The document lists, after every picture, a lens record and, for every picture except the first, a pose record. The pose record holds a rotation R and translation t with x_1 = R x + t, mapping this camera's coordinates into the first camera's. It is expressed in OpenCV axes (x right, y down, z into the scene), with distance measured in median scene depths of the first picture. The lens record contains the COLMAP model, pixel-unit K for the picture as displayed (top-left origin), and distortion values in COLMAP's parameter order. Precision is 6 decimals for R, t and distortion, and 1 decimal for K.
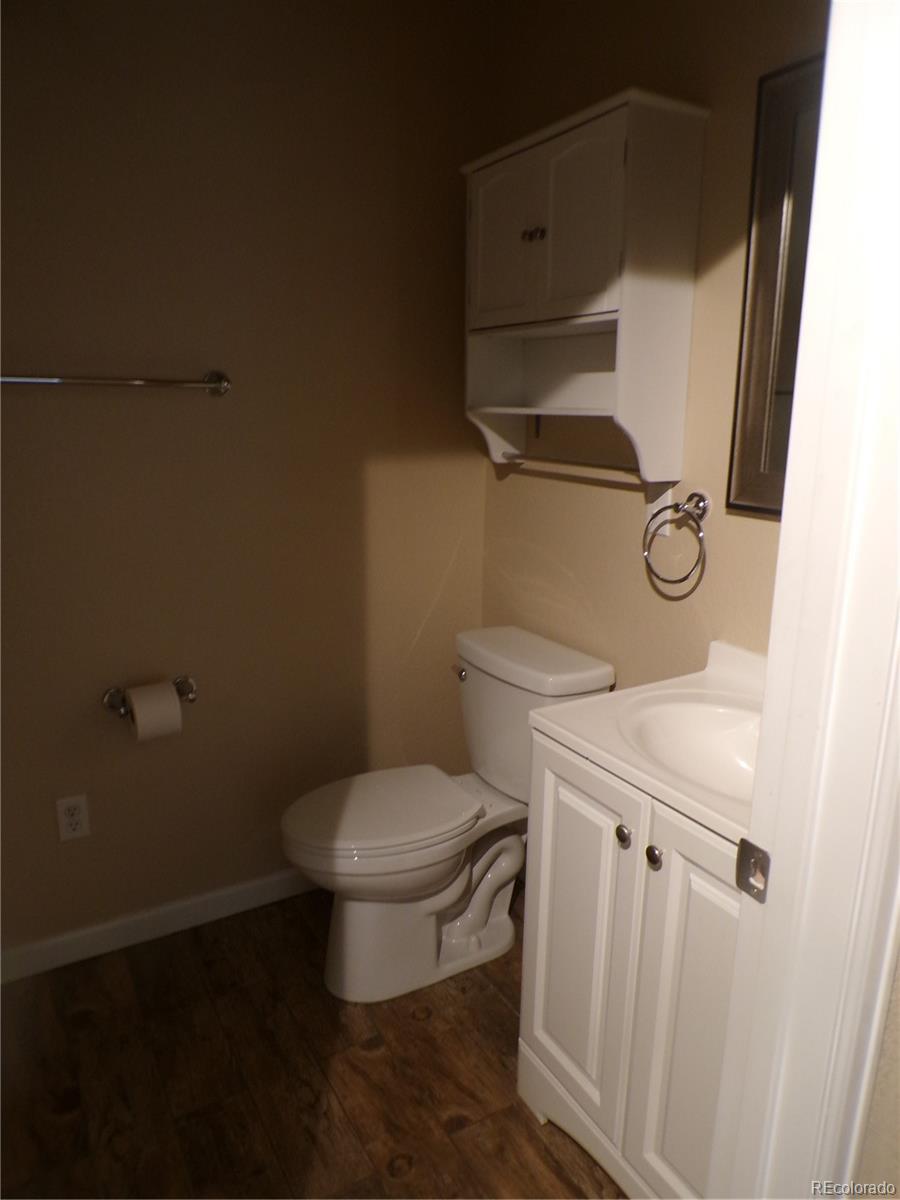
lens RADIAL K [[816.6, 0, 450.0], [0, 816.6, 600.0], [0, 0, 1]] dist [-0.040308, 0.020664]
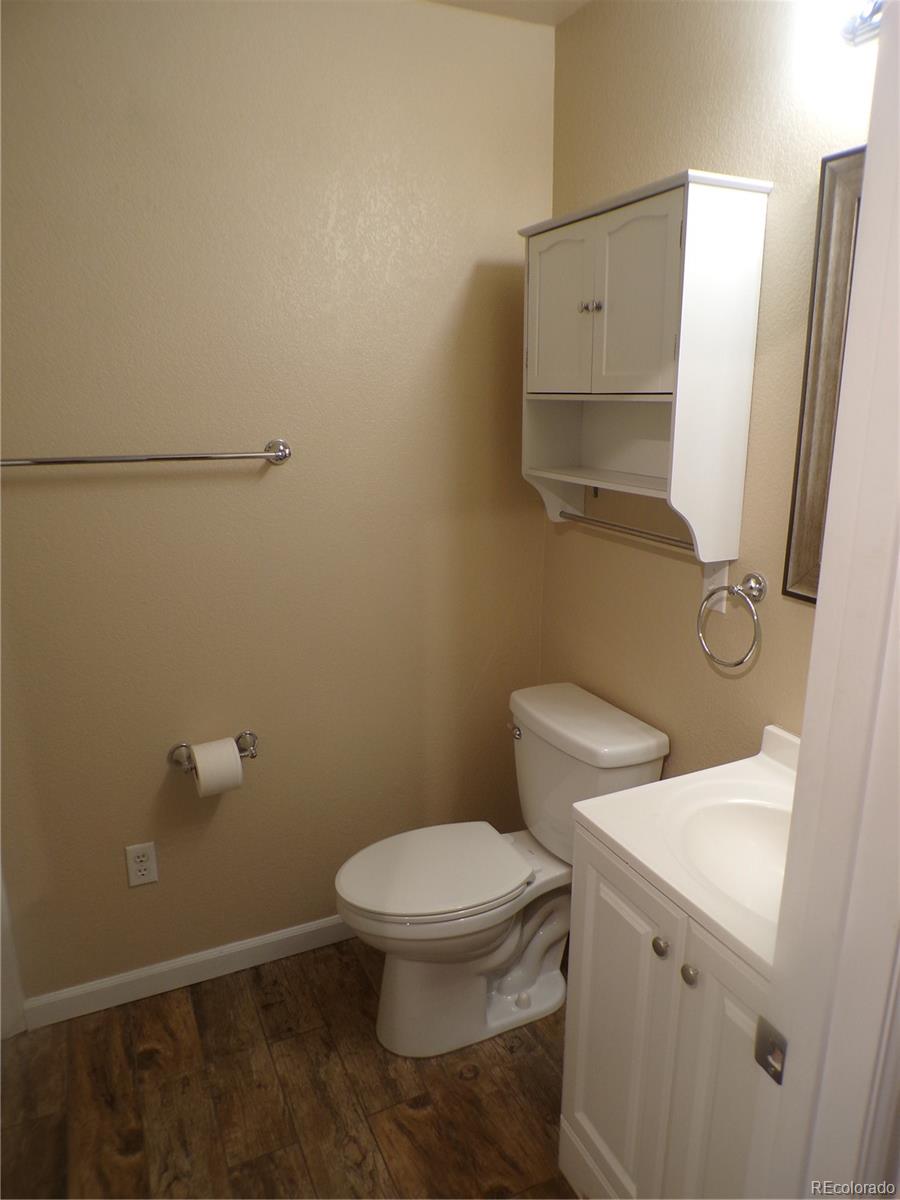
lens RADIAL K [[816.6, 0, 450.0], [0, 816.6, 600.0], [0, 0, 1]] dist [-0.040308, 0.020664]
pose [[0.995384, 0.012871, -0.095104, 0.032577], [-0.011284, 0.999788, 0.017200, -0.109469], [0.095306, -0.016047, 0.995319, -0.006347]]
